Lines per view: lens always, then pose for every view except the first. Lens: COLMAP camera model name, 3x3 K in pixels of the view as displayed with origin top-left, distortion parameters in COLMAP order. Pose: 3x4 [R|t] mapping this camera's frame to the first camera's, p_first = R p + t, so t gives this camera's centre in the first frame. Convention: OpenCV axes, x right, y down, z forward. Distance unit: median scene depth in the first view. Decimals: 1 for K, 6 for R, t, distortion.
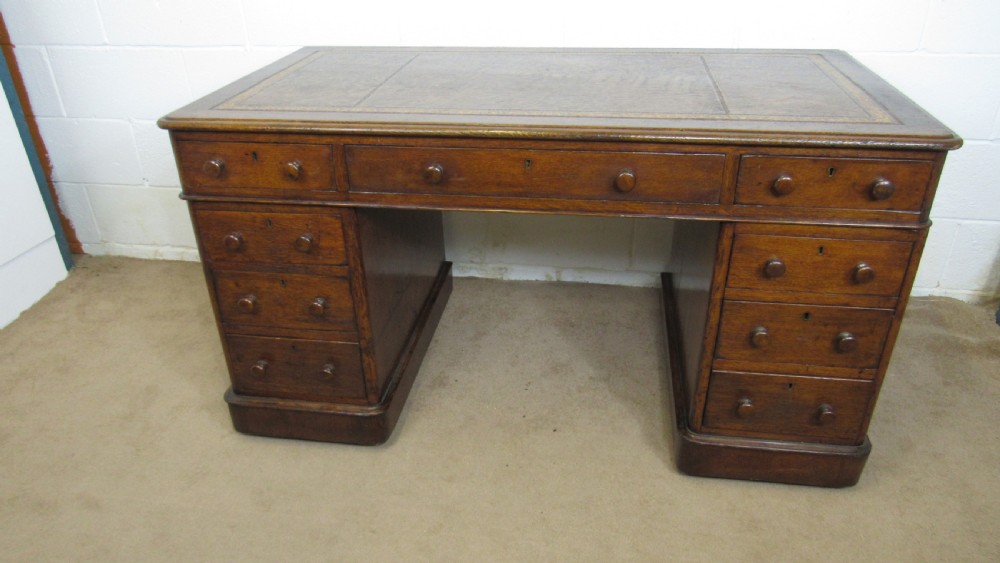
lens RADIAL K [[718.0, 0, 503.5], [0, 718.0, 286.1], [0, 0, 1]] dist [-0.033122, 0.013910]
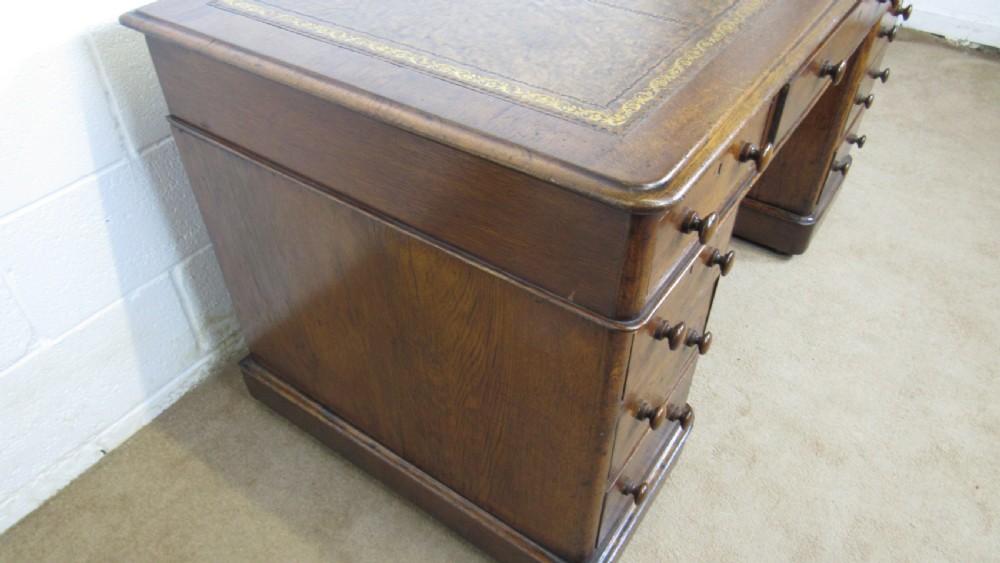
lens RADIAL K [[718.0, 0, 500.4], [0, 718.0, 281.6], [0, 0, 1]] dist [-0.033122, 0.013910]
pose [[0.453503, -0.579721, 0.676949, -0.714839], [0.429033, 0.807749, 0.404317, -0.344119], [-0.781195, 0.107074, 0.615036, 0.684557]]
